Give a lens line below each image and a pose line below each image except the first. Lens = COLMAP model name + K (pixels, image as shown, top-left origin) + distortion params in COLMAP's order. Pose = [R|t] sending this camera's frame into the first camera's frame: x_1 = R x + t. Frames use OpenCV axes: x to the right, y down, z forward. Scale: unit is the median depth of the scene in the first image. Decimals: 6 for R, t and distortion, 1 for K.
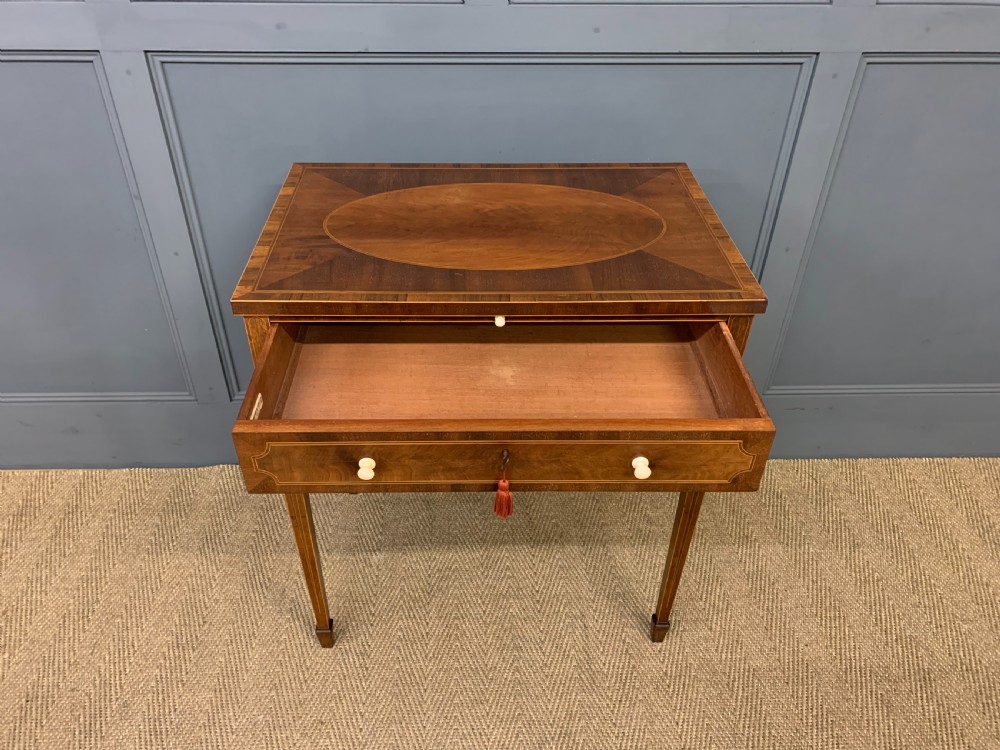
lens RADIAL K [[775.8, 0, 483.5], [0, 775.8, 382.8], [0, 0, 1]] dist [0.011271, -0.001862]
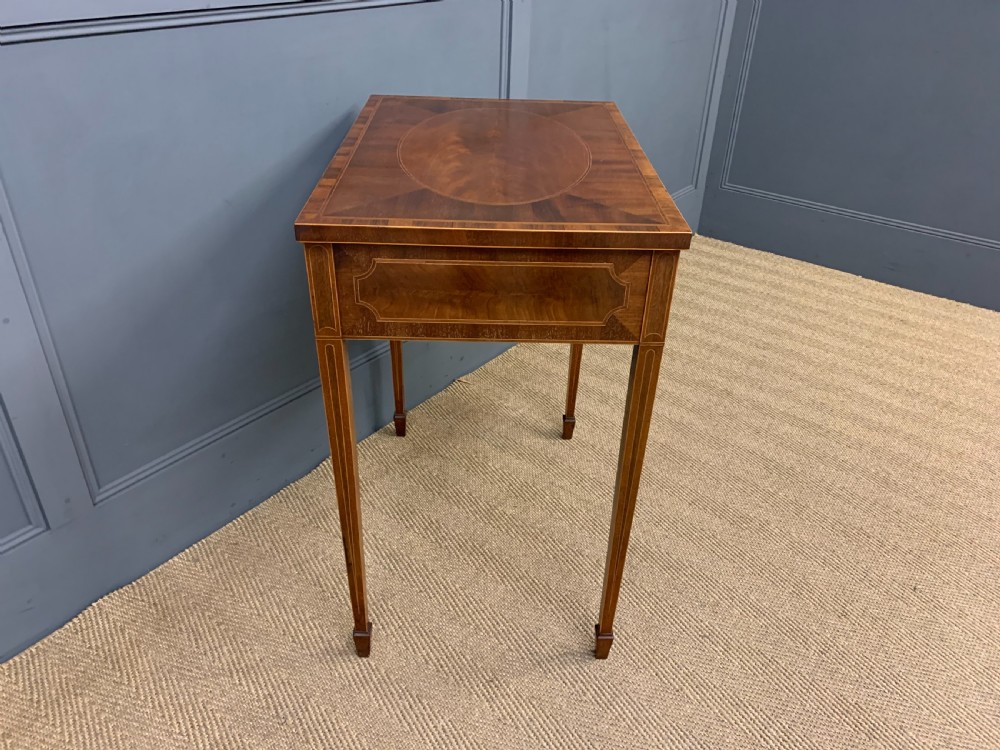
lens RADIAL K [[775.8, 0, 496.3], [0, 775.8, 381.1], [0, 0, 1]] dist [0.011271, -0.001862]
pose [[0.638059, -0.402056, 0.656682, -0.647419], [0.447990, 0.887482, 0.108079, 0.010672], [-0.626247, 0.225226, 0.746383, 0.192964]]
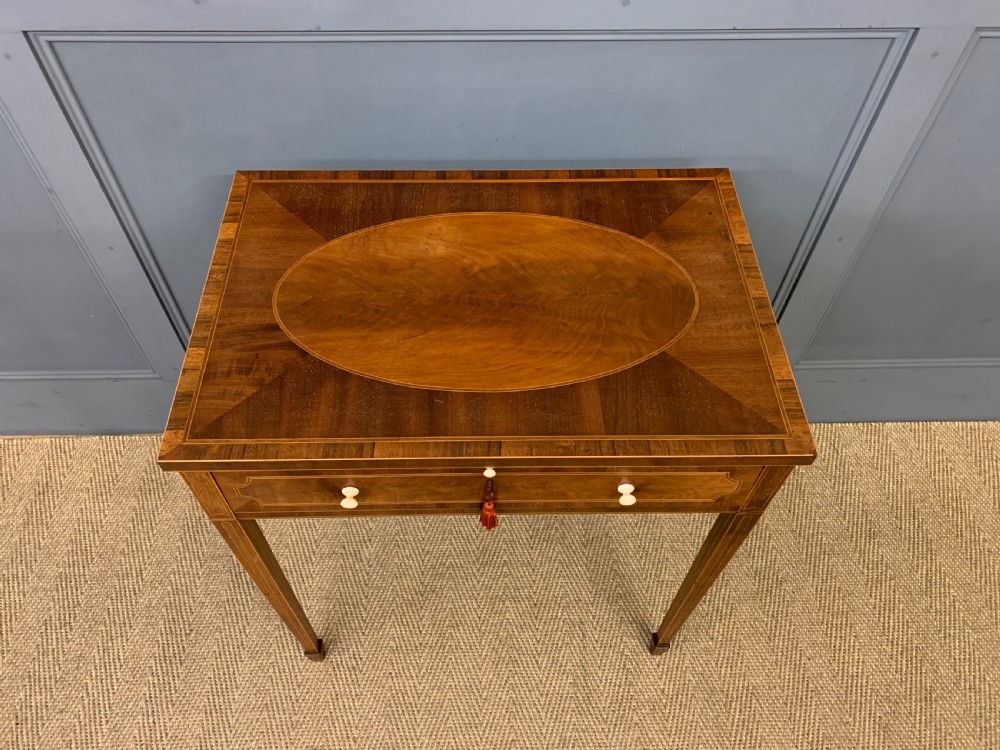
lens RADIAL K [[775.8, 0, 491.9], [0, 775.8, 368.9], [0, 0, 1]] dist [0.011271, -0.001862]
pose [[0.999996, 0.002708, -0.001130, 0.018071], [-0.002287, 0.960576, 0.278009, -0.294868], [0.001838, -0.278005, 0.960578, 0.169975]]
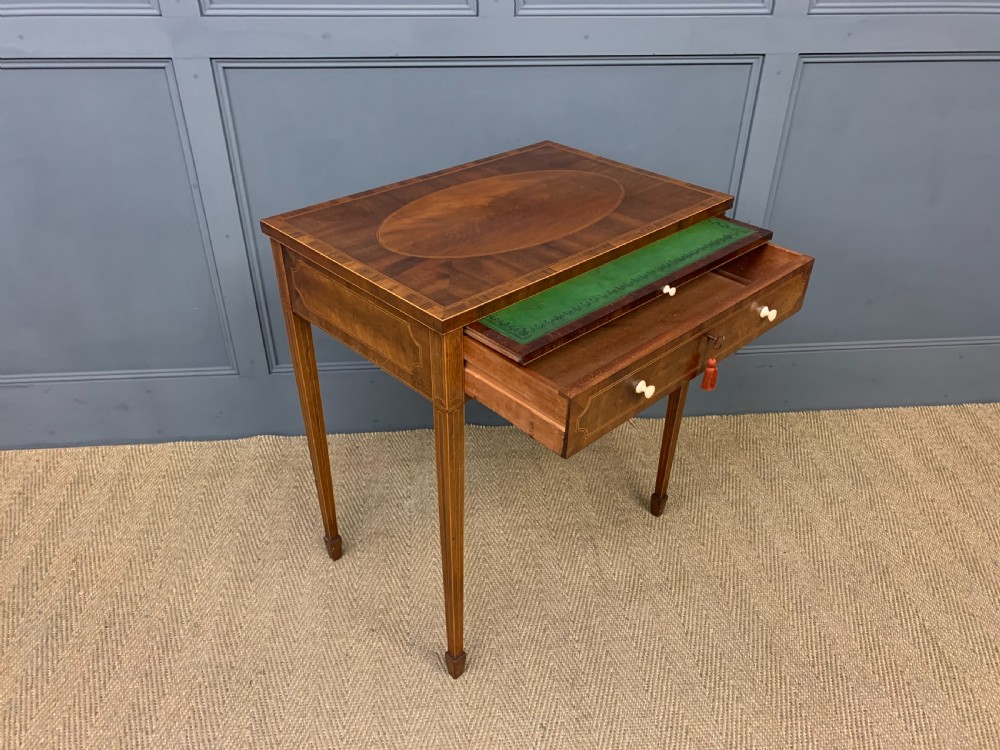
lens RADIAL K [[775.8, 0, 500.5], [0, 775.8, 382.0], [0, 0, 1]] dist [0.011271, -0.001862]
pose [[0.997833, -0.034343, 0.056127, -0.069697], [0.037852, 0.997315, -0.062691, 0.145512], [-0.053823, 0.064680, 0.996454, -0.161811]]
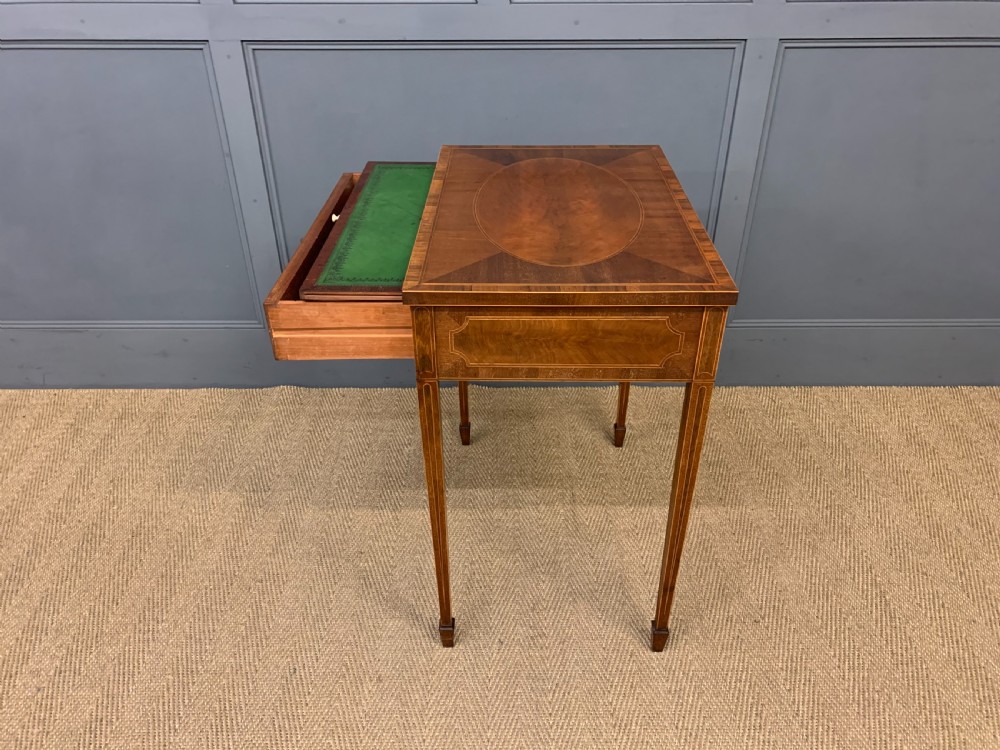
lens RADIAL K [[775.8, 0, 497.9], [0, 775.8, 375.1], [0, 0, 1]] dist [0.011271, -0.001862]
pose [[0.999543, 0.005780, -0.029681, 0.048881], [-0.007881, 0.997434, -0.071161, 0.224753], [0.029194, 0.071363, 0.997023, -0.267395]]
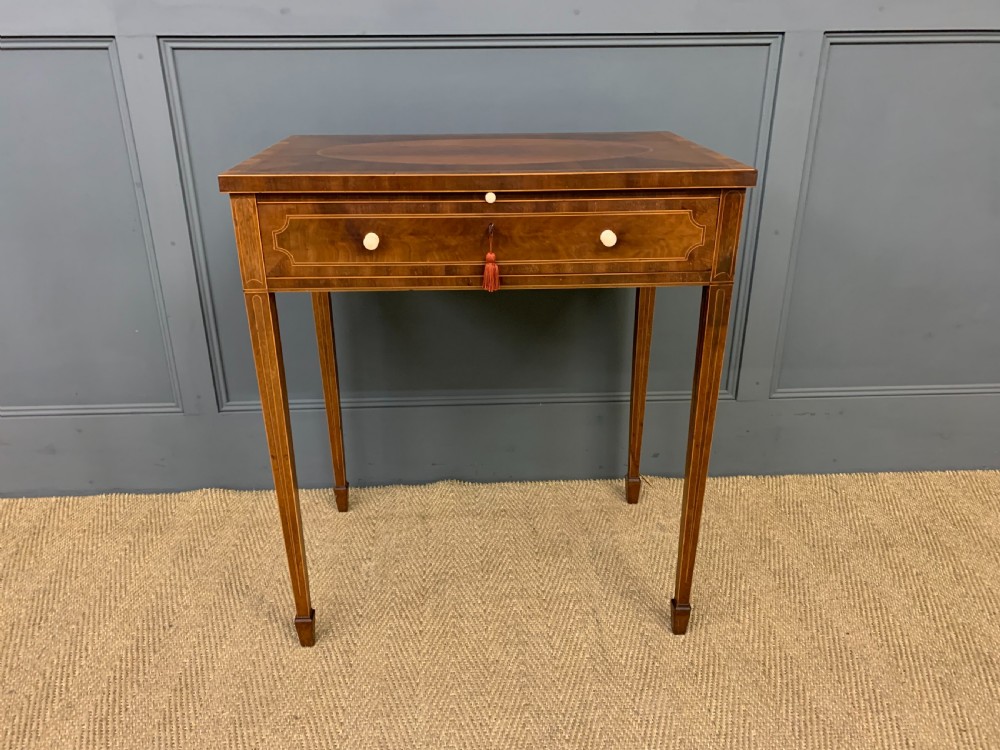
lens RADIAL K [[775.8, 0, 492.1], [0, 775.8, 369.3], [0, 0, 1]] dist [0.011271, -0.001862]
pose [[0.999790, -0.019345, 0.006693, 0.009606], [0.020403, 0.968159, -0.249505, 0.270119], [-0.001653, 0.249589, 0.968350, 0.068081]]
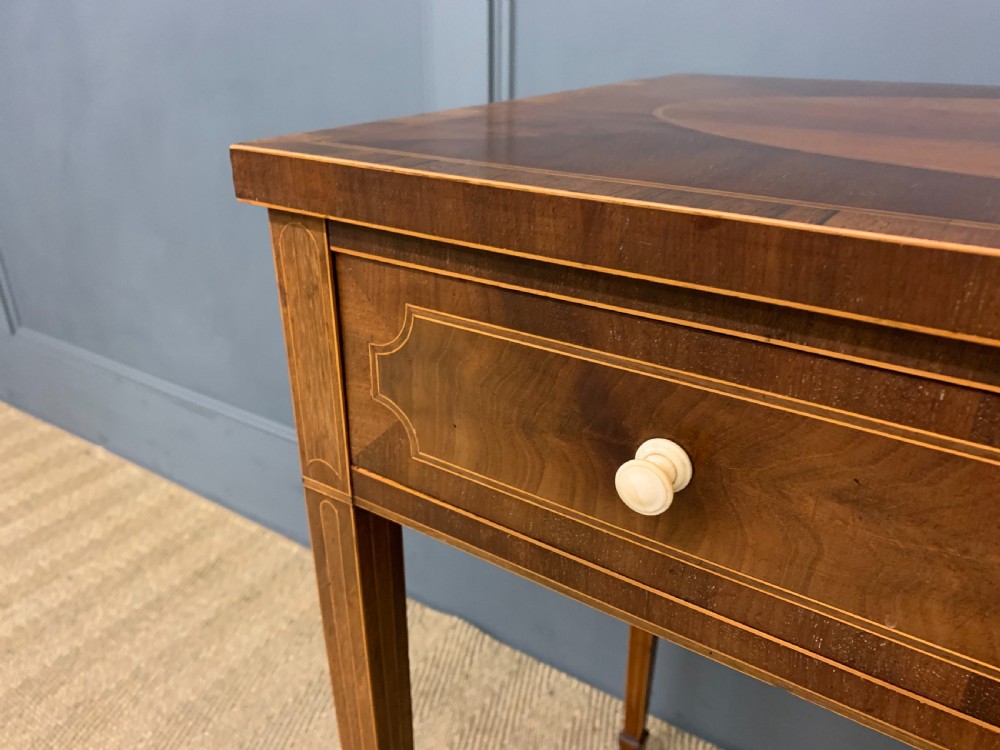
lens RADIAL K [[775.8, 0, 492.1], [0, 775.8, 380.2], [0, 0, 1]] dist [0.011271, -0.001862]
pose [[0.816868, 0.236622, -0.526058, -0.038558], [-0.345253, 0.931153, -0.117277, -0.012650], [0.462091, 0.277423, 0.842323, 0.564242]]
